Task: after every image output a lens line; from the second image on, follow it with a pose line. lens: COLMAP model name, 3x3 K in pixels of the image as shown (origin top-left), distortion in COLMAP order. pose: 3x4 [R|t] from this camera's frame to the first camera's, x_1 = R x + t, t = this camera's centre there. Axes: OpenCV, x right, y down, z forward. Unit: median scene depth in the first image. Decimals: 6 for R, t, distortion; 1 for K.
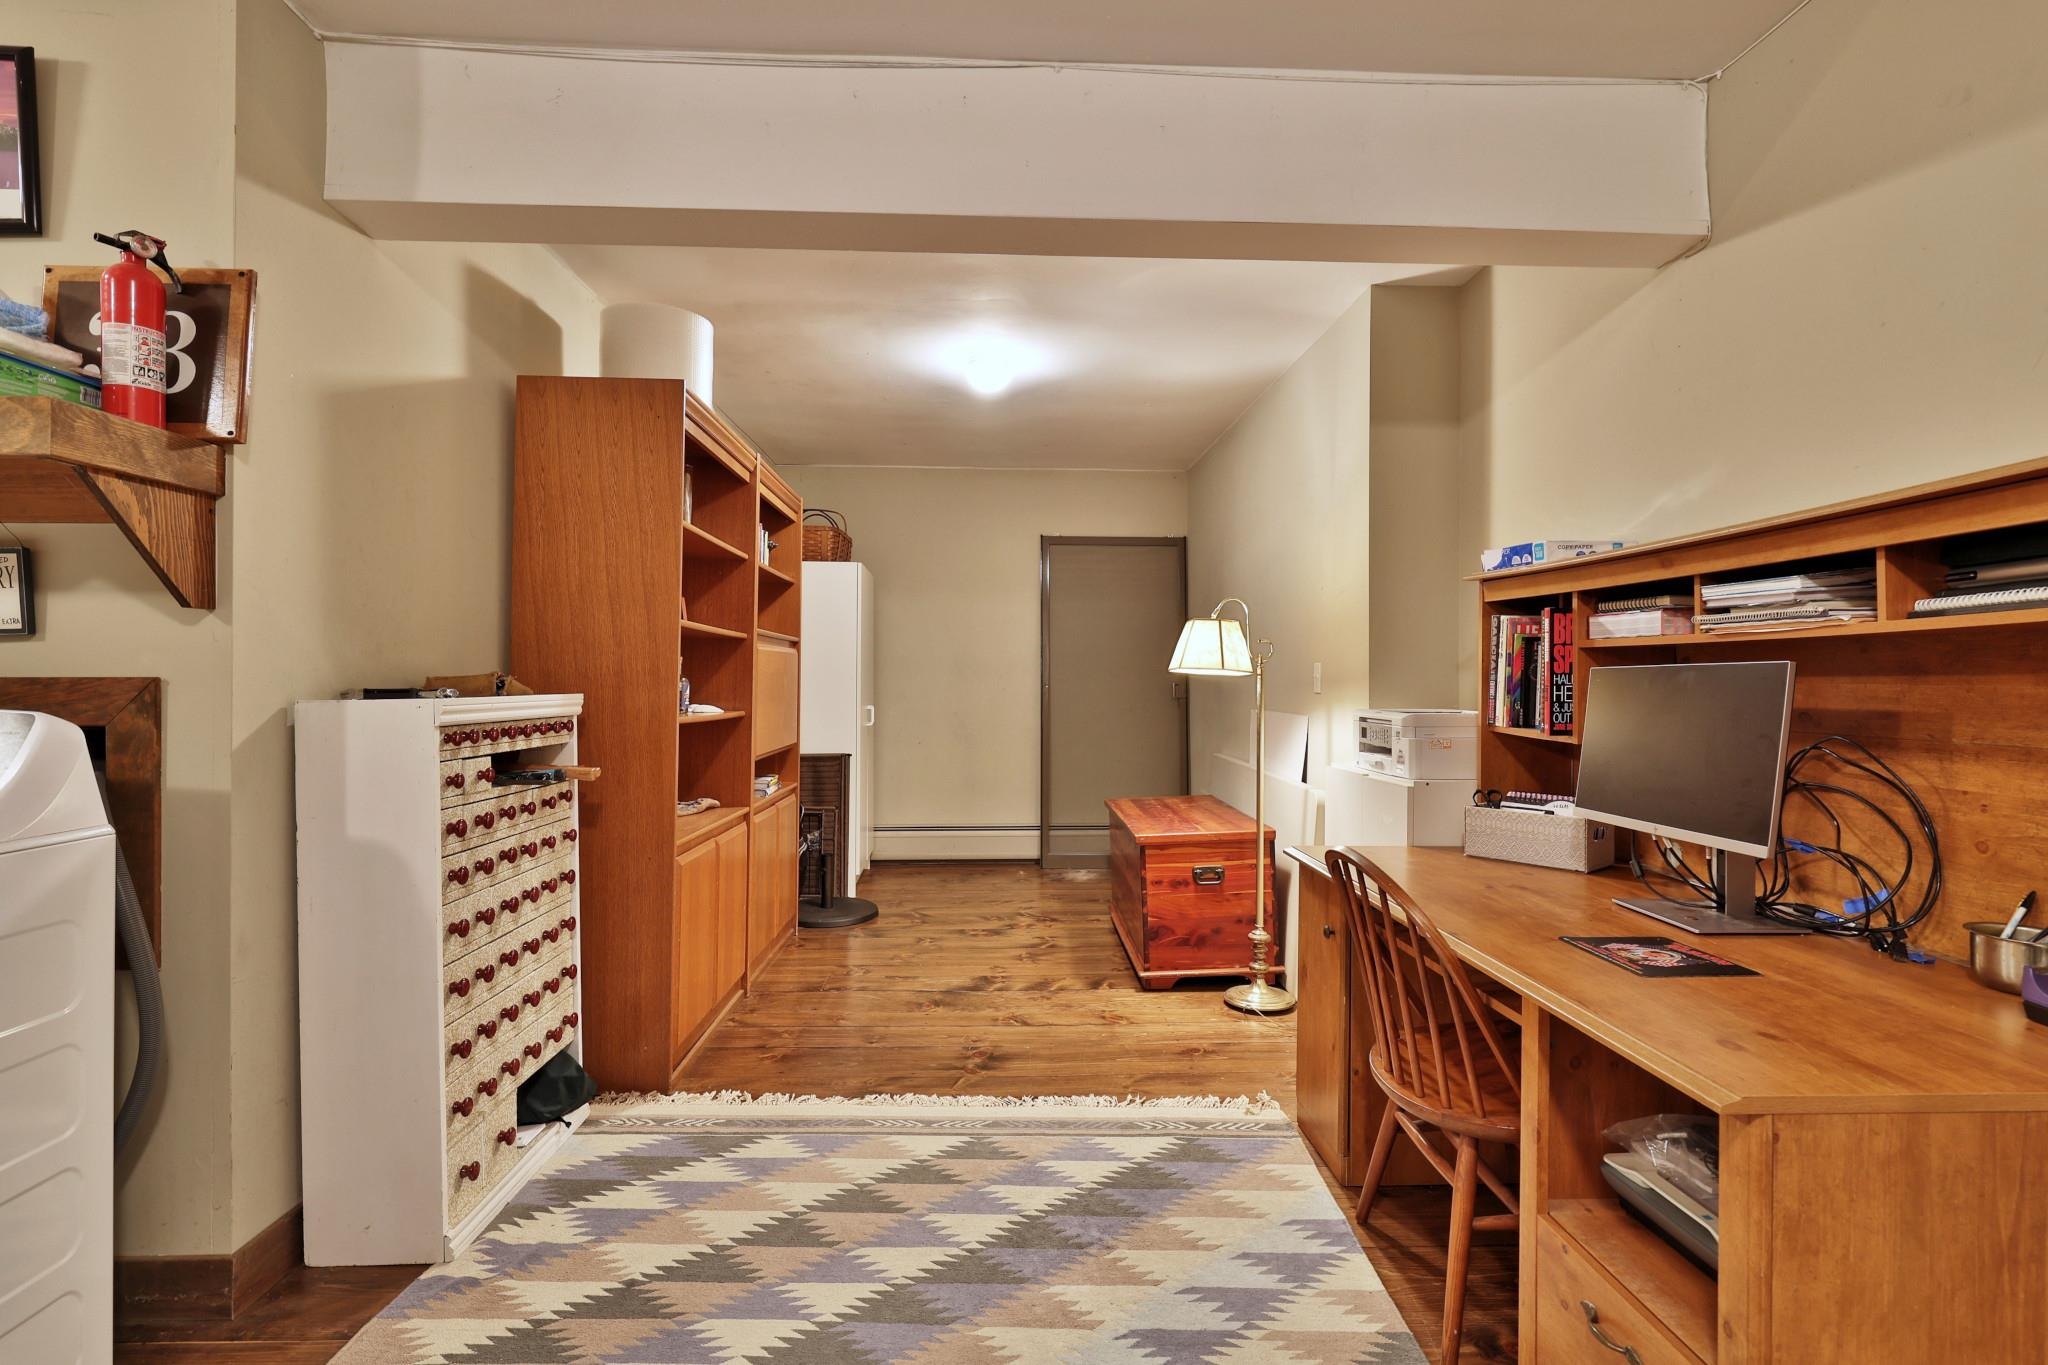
lens RADIAL K [[978.4, 0, 1021.8], [0, 978.4, 678.5], [0, 0, 1]] dist [0.004481, -0.001707]
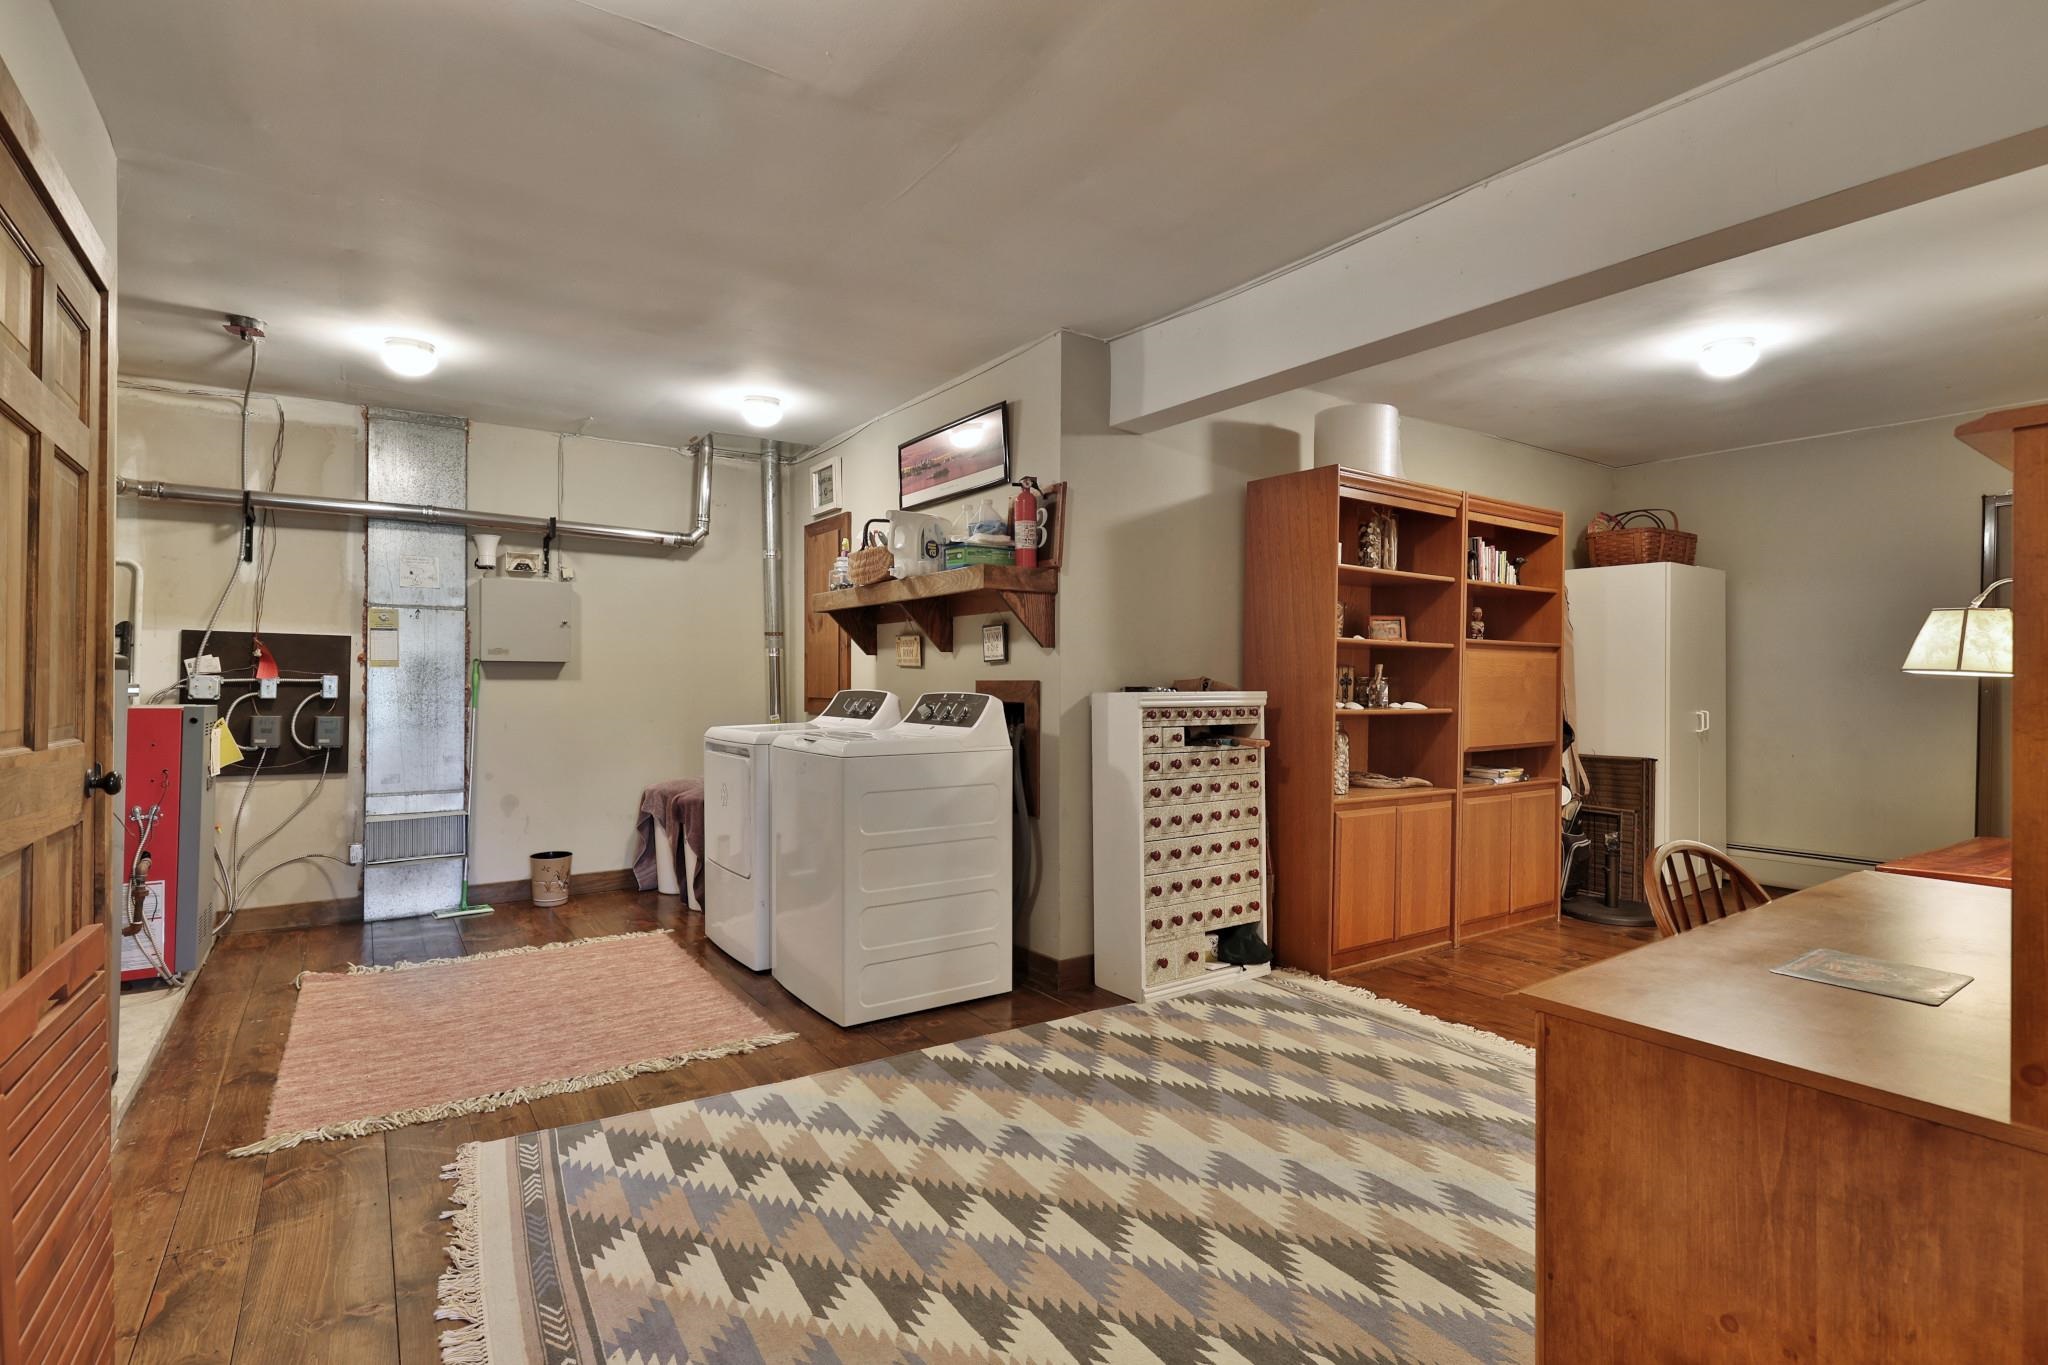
lens RADIAL K [[978.4, 0, 1029.8], [0, 978.4, 680.1], [0, 0, 1]] dist [0.004481, -0.001707]
pose [[0.544126, -0.001105, -0.839002, 0.787613], [-0.000955, 0.999998, -0.001936, 0.001917], [0.839003, 0.001855, 0.544124, -0.152988]]
